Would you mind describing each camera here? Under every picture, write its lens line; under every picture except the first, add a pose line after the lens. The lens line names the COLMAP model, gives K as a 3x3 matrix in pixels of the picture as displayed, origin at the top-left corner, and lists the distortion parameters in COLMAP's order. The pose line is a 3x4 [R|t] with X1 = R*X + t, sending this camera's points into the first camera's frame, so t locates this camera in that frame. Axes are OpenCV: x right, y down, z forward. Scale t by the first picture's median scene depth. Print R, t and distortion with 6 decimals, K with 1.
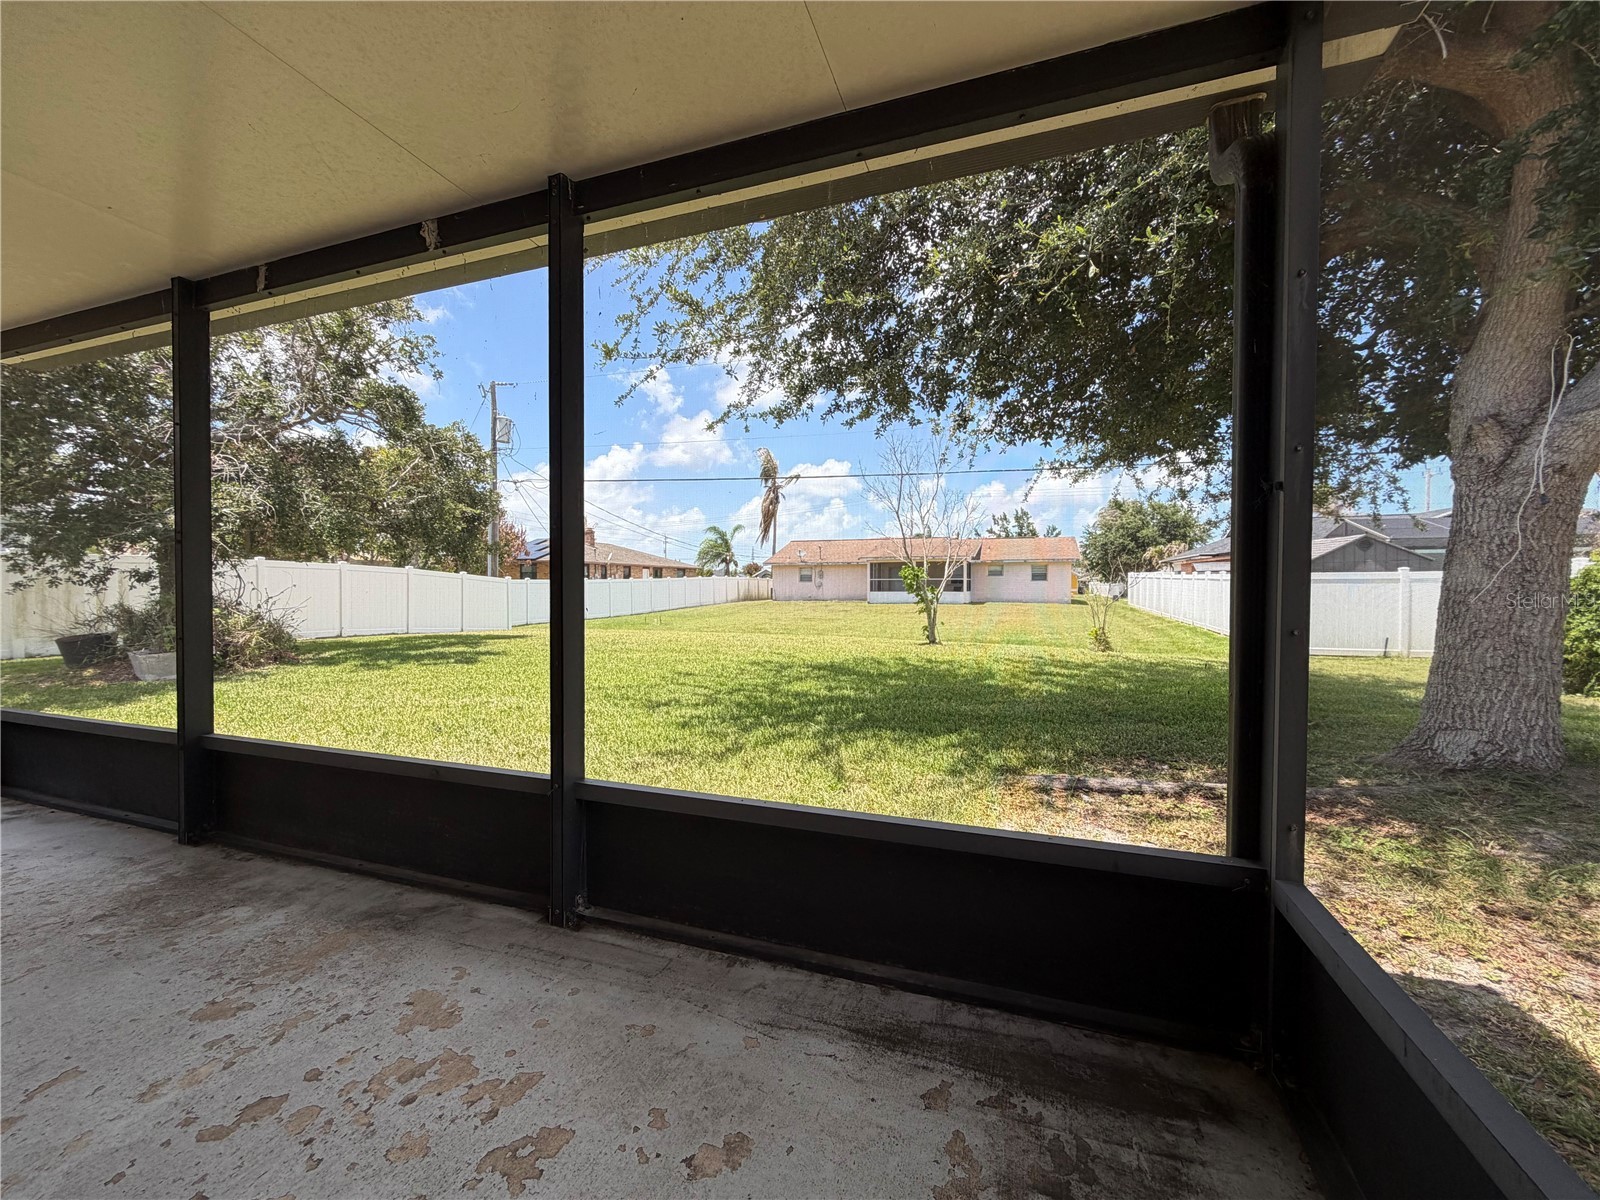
lens RADIAL K [[637.1, 0, 797.6], [0, 637.1, 598.5], [0, 0, 1]] dist [0.000743, -0.000042]
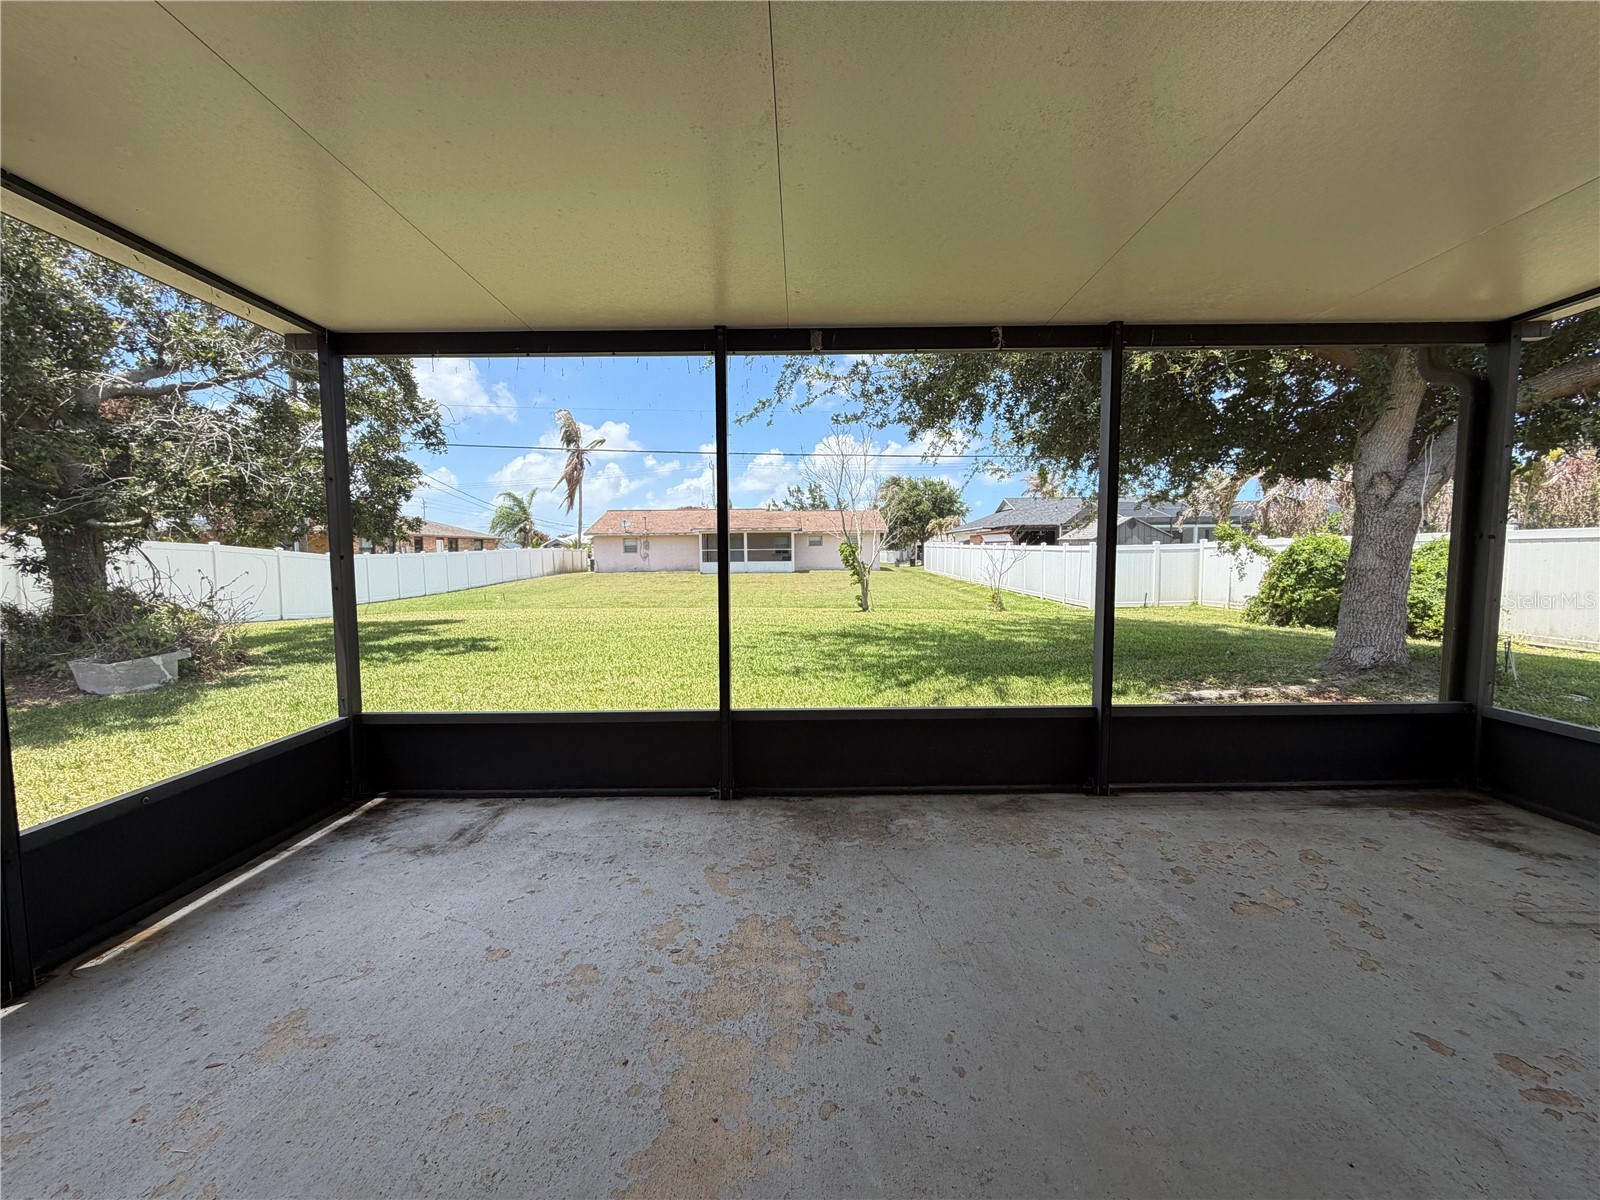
lens RADIAL K [[637.1, 0, 796.4], [0, 637.1, 599.4], [0, 0, 1]] dist [0.000743, -0.000042]
pose [[0.941305, -0.034281, 0.335813, -1.179634], [0.016859, 0.998363, 0.054661, -0.058332], [-0.337137, -0.045792, 0.940341, -0.164094]]
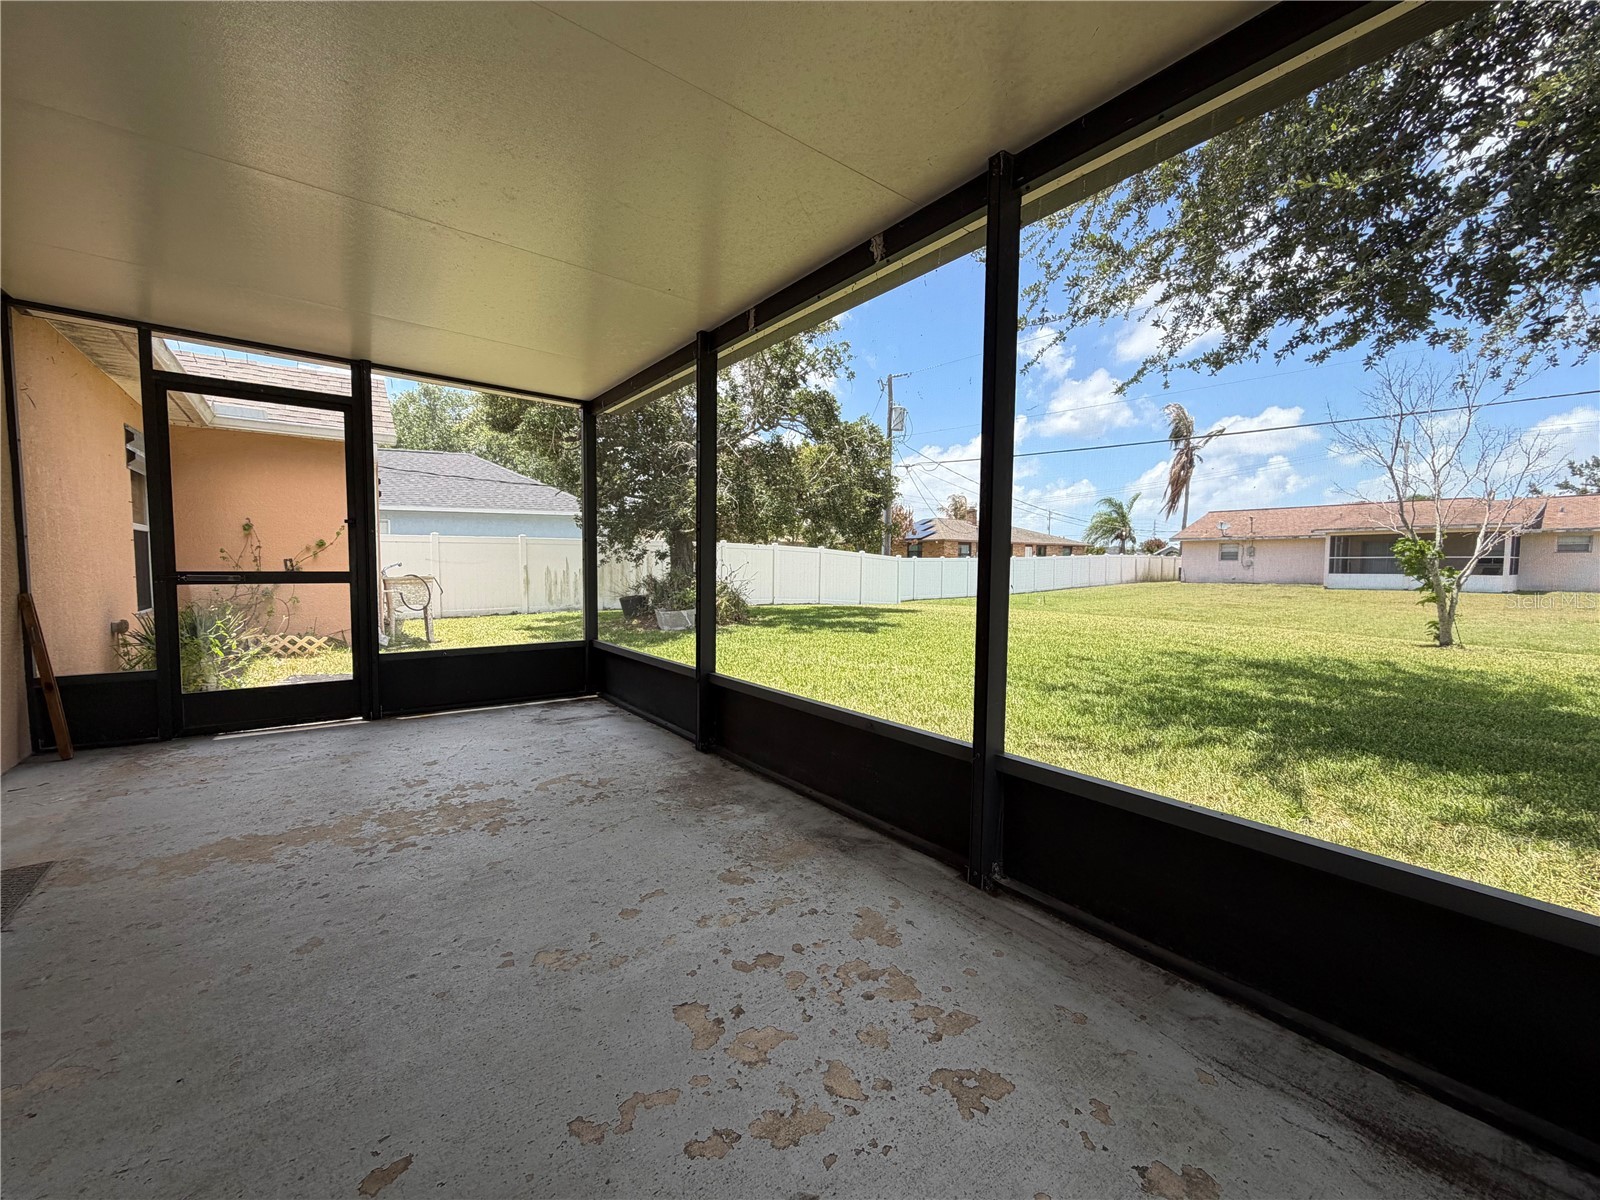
lens RADIAL K [[637.1, 0, 797.6], [0, 637.1, 598.4], [0, 0, 1]] dist [0.000743, -0.000042]
pose [[0.837689, 0.034858, -0.545033, -0.047808], [-0.016347, 0.999114, 0.038774, 0.001989], [0.545902, -0.023571, 0.837517, -0.022096]]
